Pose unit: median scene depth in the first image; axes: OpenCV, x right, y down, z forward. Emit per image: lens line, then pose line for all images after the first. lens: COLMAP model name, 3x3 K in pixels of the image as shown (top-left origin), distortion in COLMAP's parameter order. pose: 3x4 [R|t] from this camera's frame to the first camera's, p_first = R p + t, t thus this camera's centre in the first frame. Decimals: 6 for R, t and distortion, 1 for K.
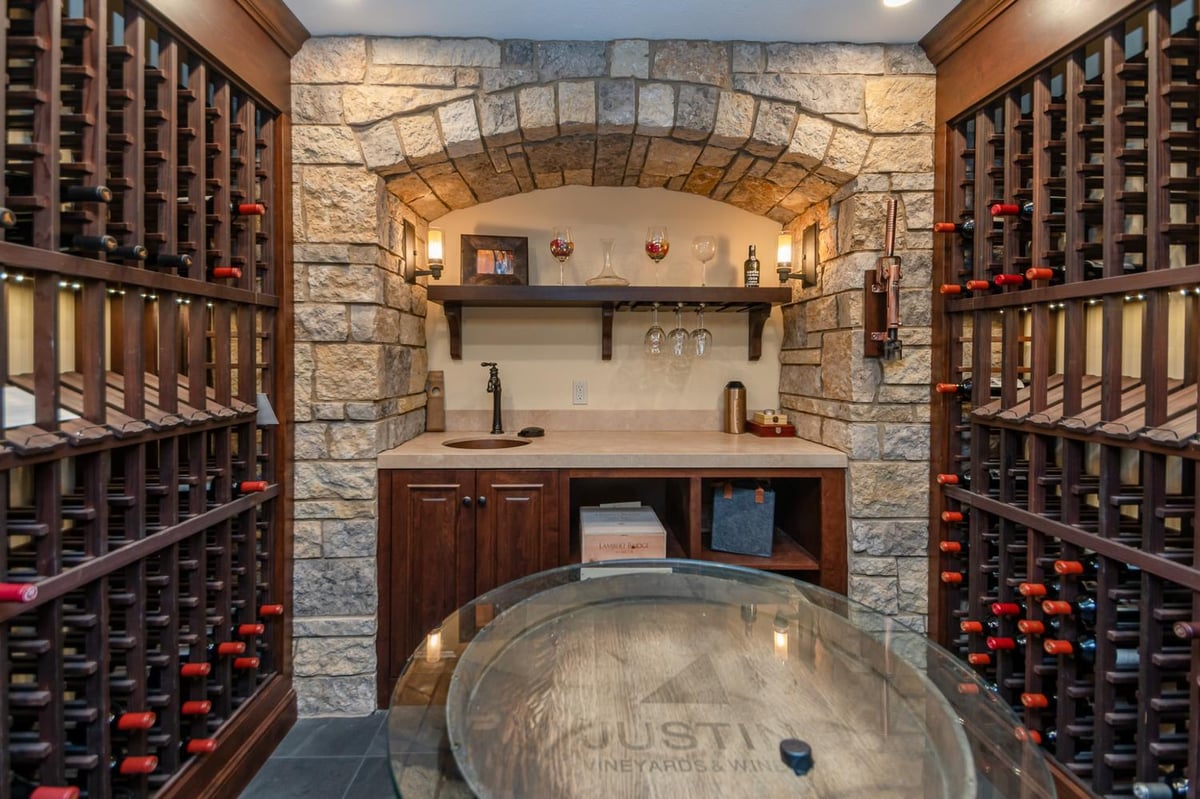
lens RADIAL K [[528.2, 0, 596.6], [0, 528.2, 358.2], [0, 0, 1]] dist [-0.000940, -0.000540]
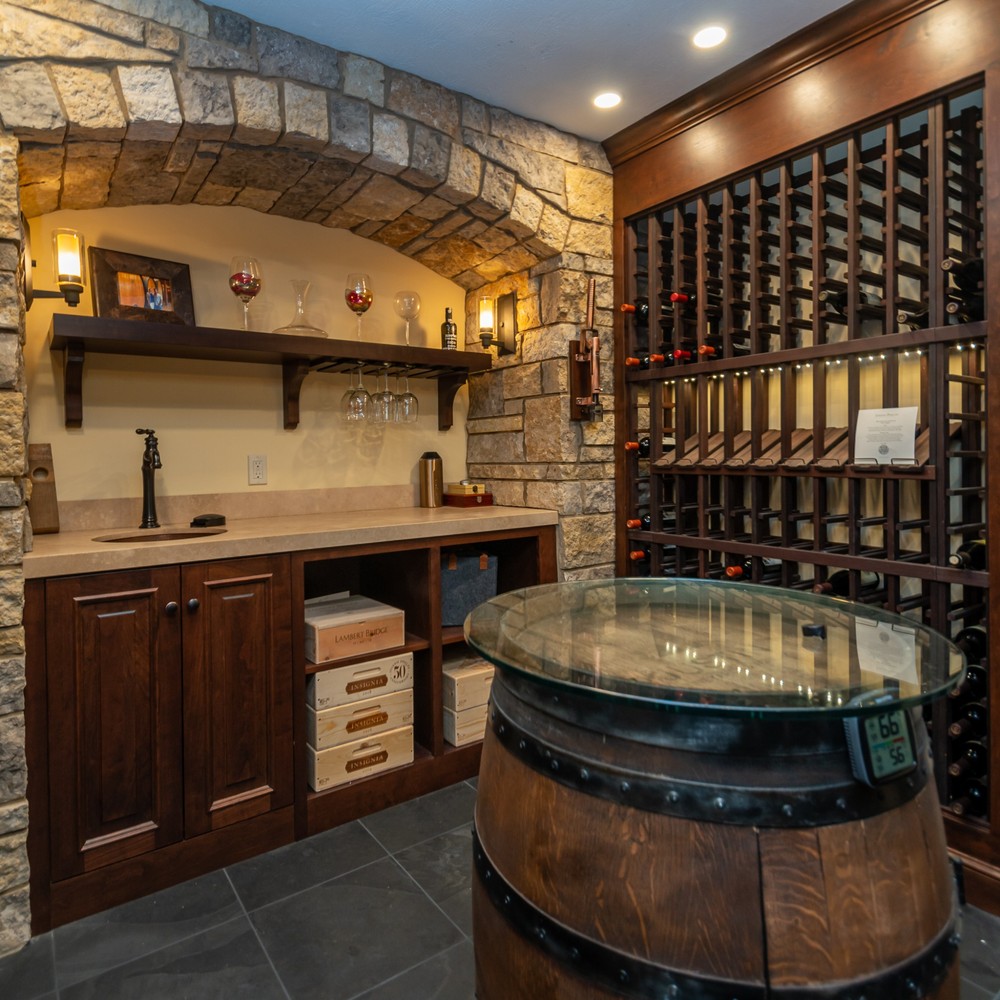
lens RADIAL K [[642.3, 0, 499.5], [0, 642.3, 453.4], [0, 0, 1]] dist [0.002387, -0.017311]
pose [[0.822151, -0.018251, 0.568977, -0.365925], [0.020665, 0.999784, 0.002210, 0.059626], [-0.568894, 0.009940, 0.822350, -0.003889]]
